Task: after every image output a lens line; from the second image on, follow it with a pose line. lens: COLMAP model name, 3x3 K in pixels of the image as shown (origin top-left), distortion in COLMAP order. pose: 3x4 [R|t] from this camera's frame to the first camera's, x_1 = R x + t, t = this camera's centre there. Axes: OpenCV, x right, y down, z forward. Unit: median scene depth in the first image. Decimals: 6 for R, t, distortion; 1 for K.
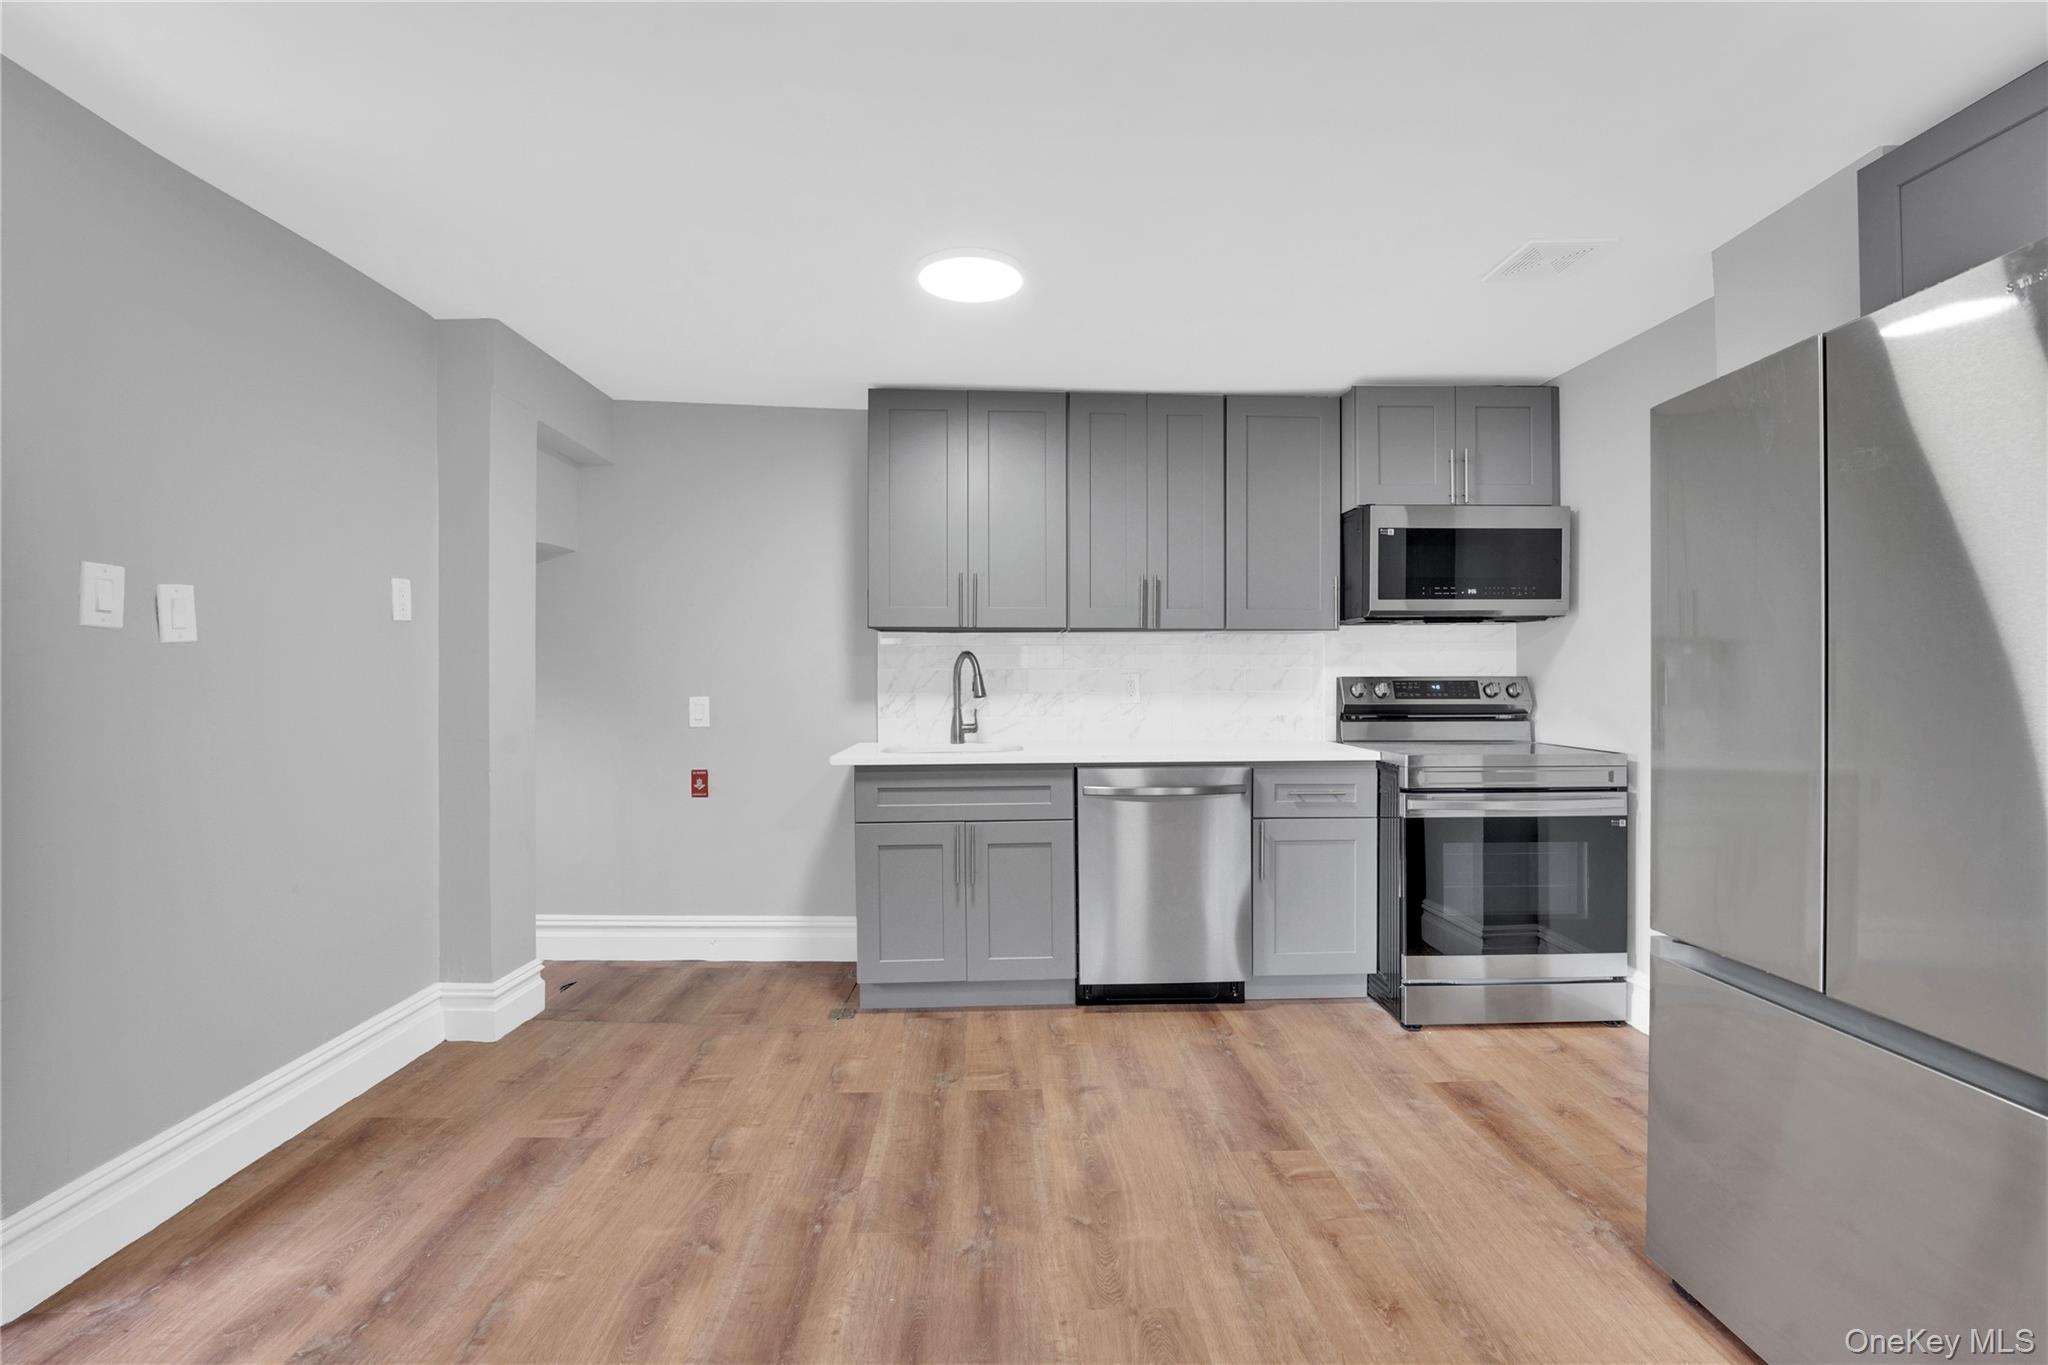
lens RADIAL K [[918.9, 0, 1056.8], [0, 918.9, 657.3], [0, 0, 1]] dist [-0.025543, 0.006107]
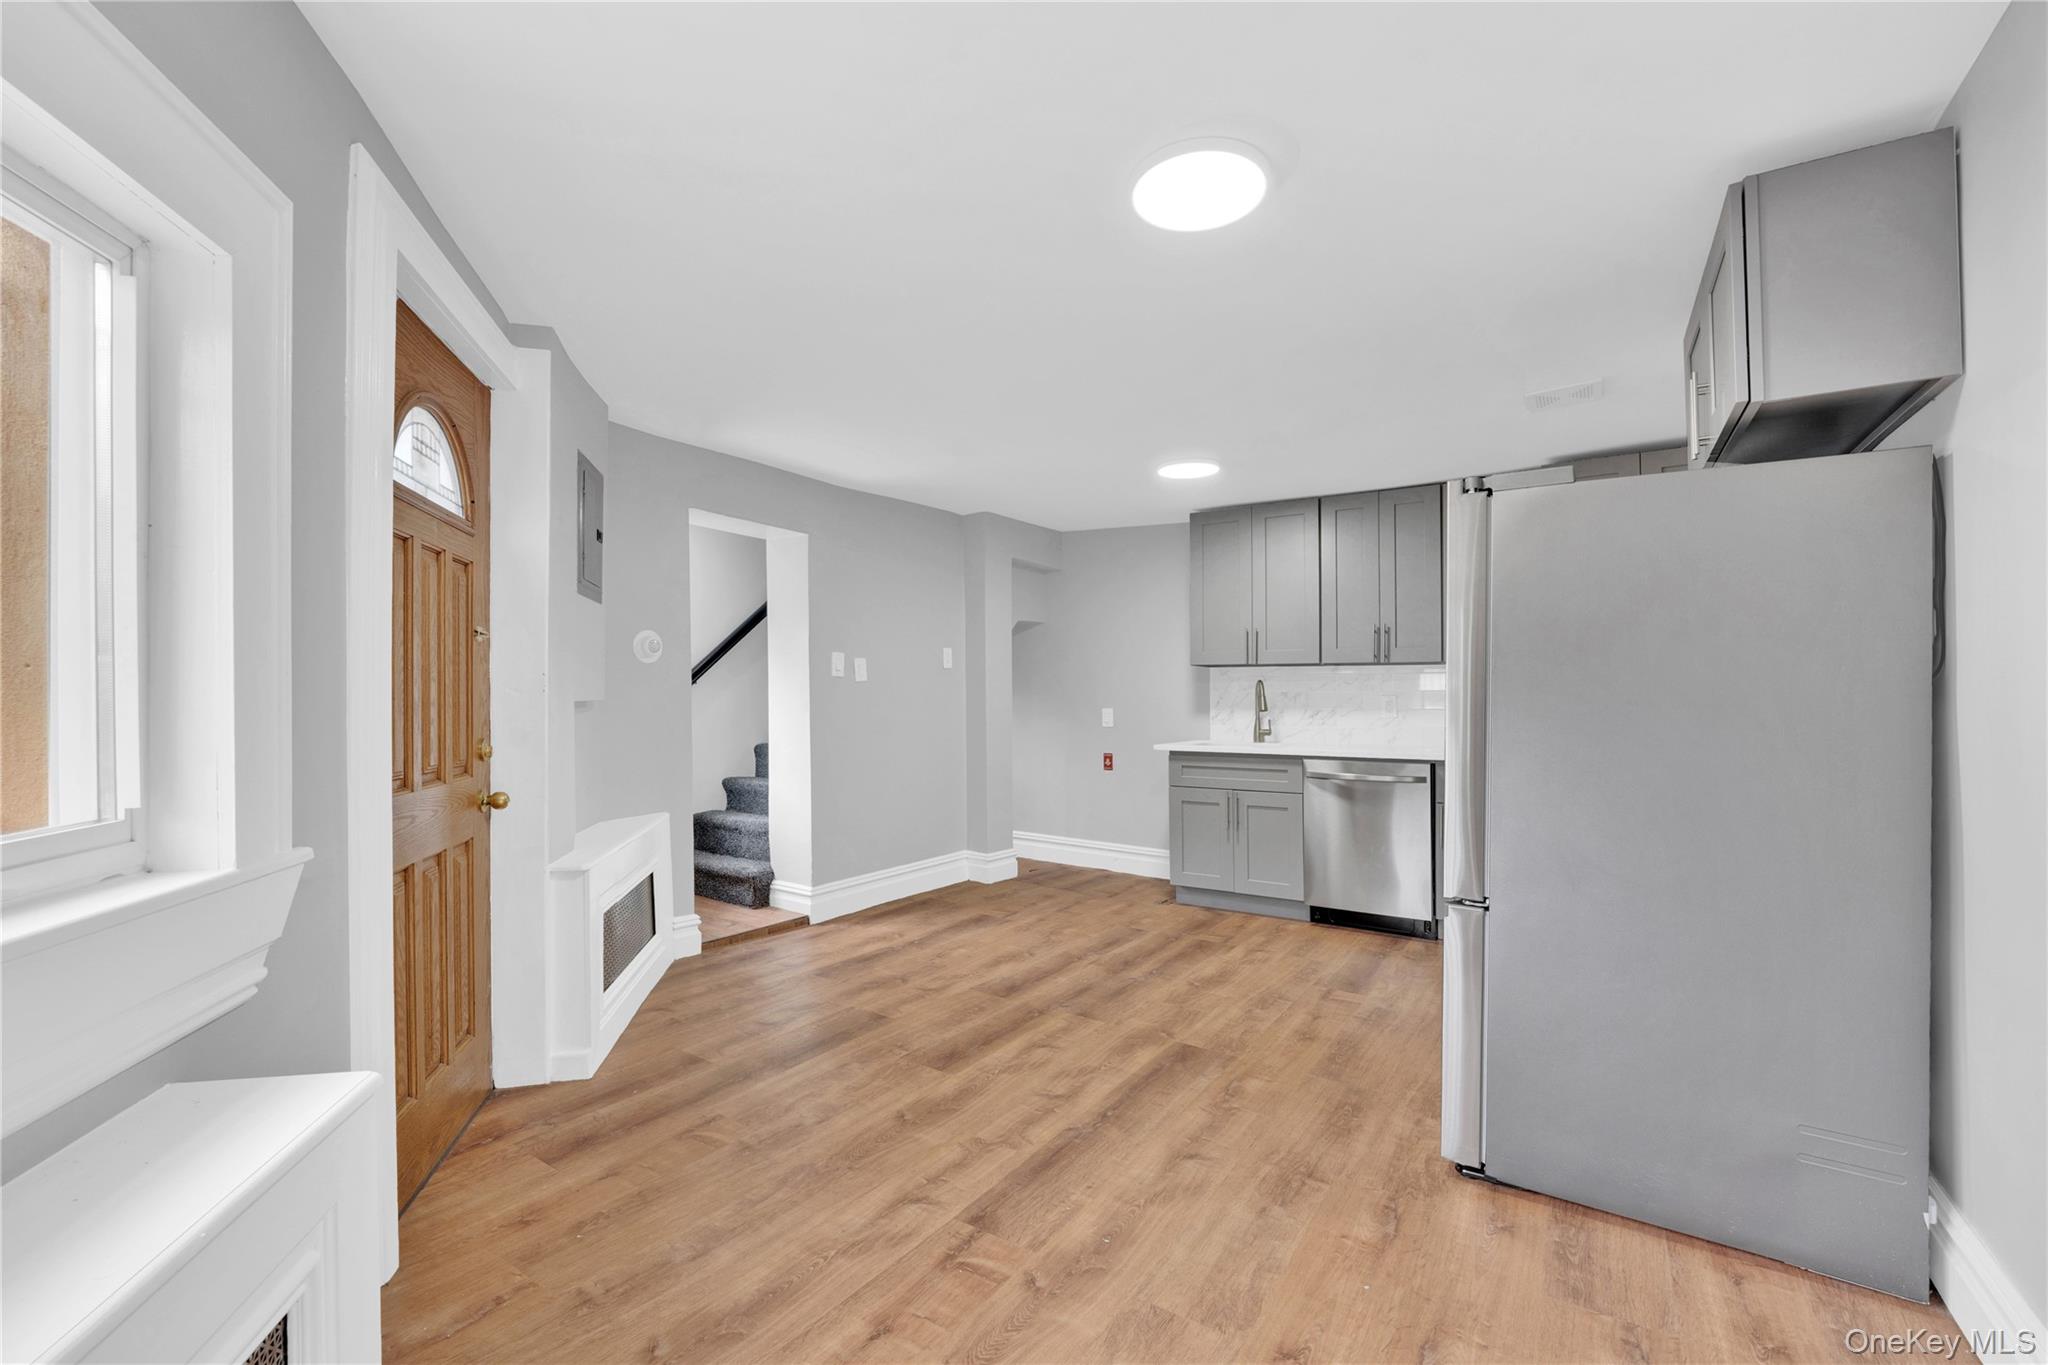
lens RADIAL K [[902.9, 0, 1024.0], [0, 902.9, 682.5], [0, 0, 1]] dist [0.000318, 0.000126]
pose [[0.797544, -0.003764, -0.603249, 0.551927], [0.006857, 0.999973, 0.002825, -0.010680], [0.603221, -0.006390, 0.797548, -0.446324]]
